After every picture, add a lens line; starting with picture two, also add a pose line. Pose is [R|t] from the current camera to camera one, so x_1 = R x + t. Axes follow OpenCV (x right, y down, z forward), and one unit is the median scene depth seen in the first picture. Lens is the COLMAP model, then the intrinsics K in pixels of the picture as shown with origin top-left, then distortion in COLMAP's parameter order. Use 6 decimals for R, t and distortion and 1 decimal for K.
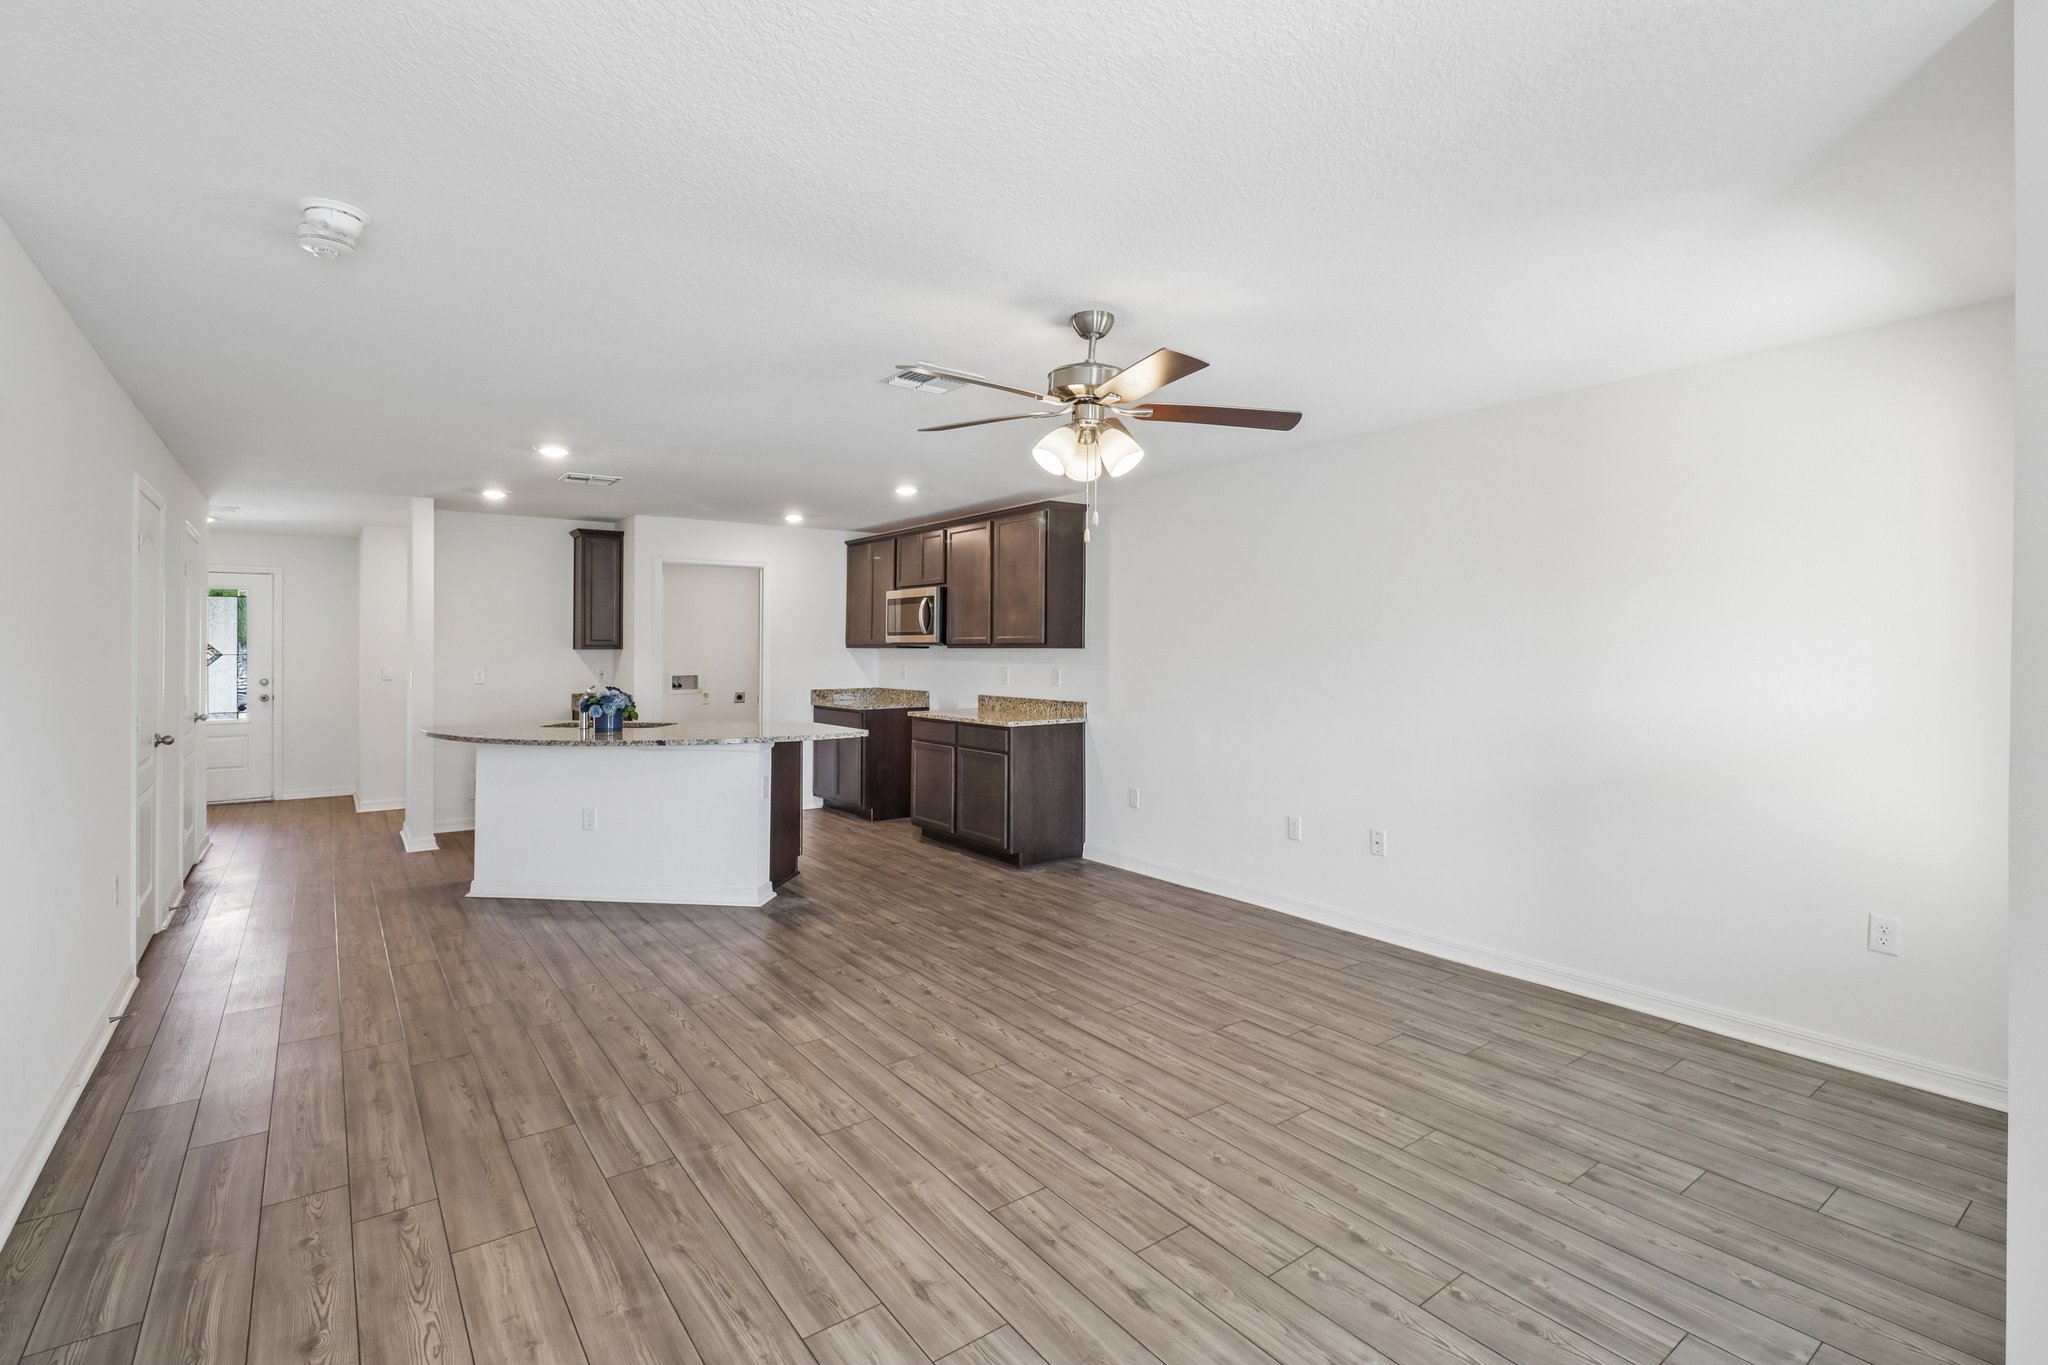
lens RADIAL K [[948.6, 0, 1025.6], [0, 948.6, 642.6], [0, 0, 1]] dist [0.017699, -0.014475]
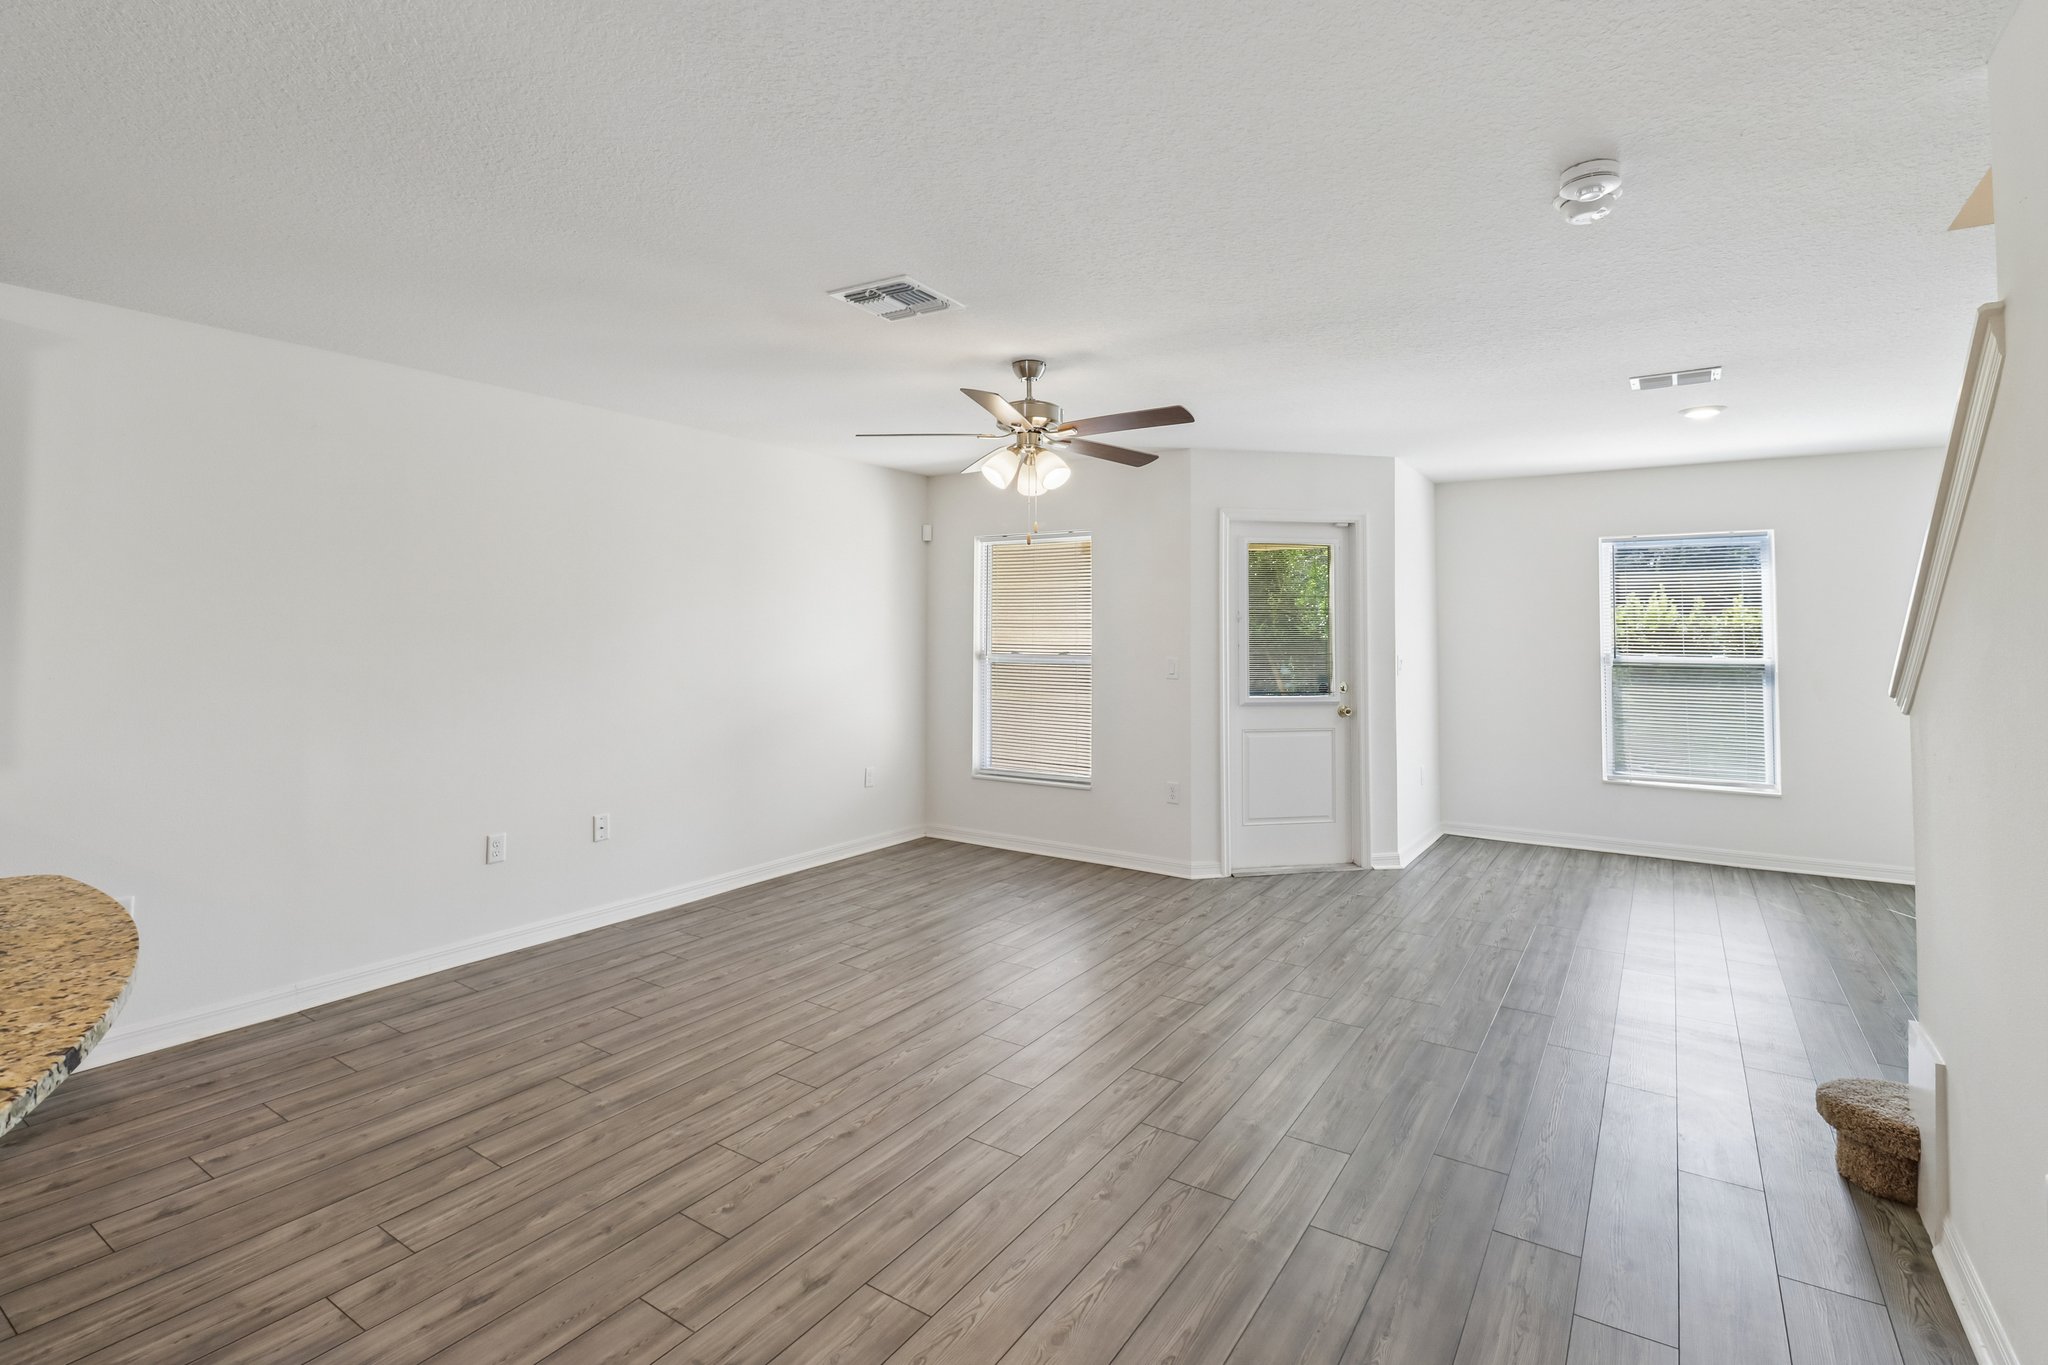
lens RADIAL K [[968.8, 0, 1026.6], [0, 968.8, 607.8], [0, 0, 1]] dist [0.020422, -0.014352]
pose [[-0.345822, 0.020190, 0.938083, -0.779459], [-0.007525, 0.999677, -0.024290, 0.005399], [-0.938270, -0.015459, -0.345558, 1.009786]]
